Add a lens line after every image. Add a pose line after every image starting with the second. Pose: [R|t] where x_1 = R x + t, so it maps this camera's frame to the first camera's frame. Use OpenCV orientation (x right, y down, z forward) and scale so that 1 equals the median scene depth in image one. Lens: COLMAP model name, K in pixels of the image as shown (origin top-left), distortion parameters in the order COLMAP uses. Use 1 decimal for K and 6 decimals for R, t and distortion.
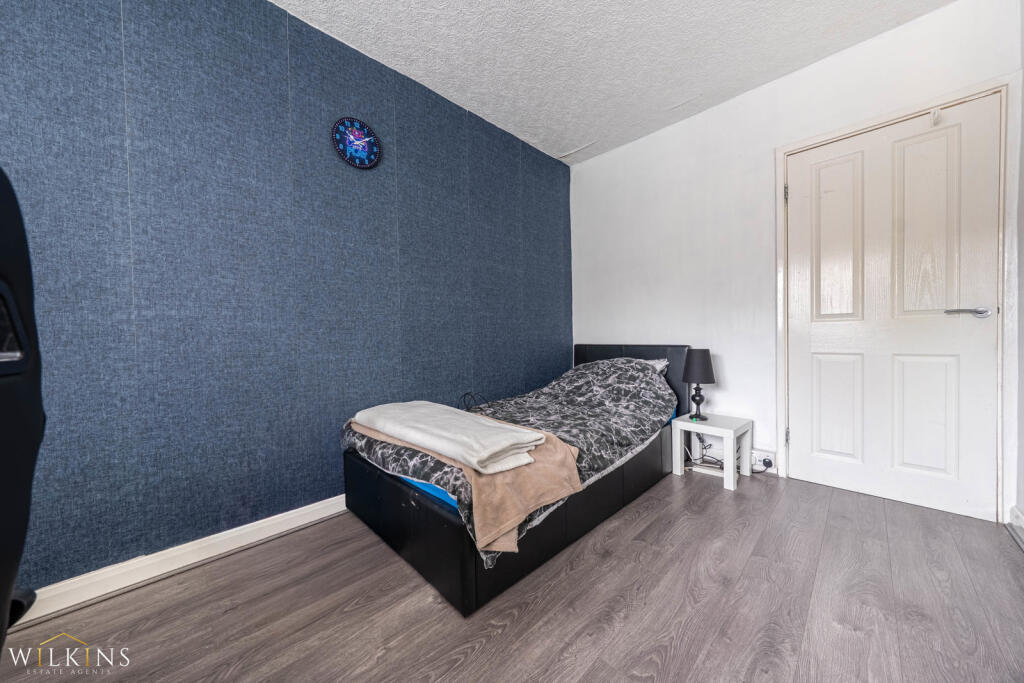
lens RADIAL K [[350.5, 0, 512.0], [0, 350.5, 341.5], [0, 0, 1]] dist [-0.014658, 0.000093]
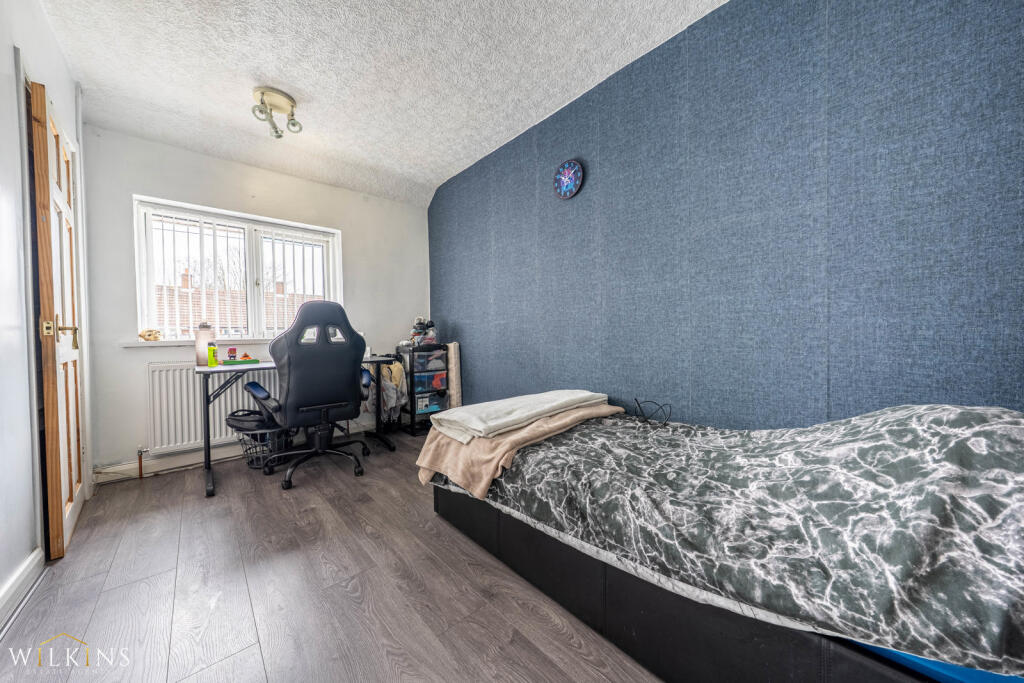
lens RADIAL K [[349.1, 0, 512.6], [0, 349.1, 336.8], [0, 0, 1]] dist [-0.006396, 0.000027]
pose [[-0.044969, 0.029960, -0.998539, 0.881924], [0.016402, 0.999438, 0.029249, -0.039295], [0.998854, -0.015063, -0.045435, 0.881561]]
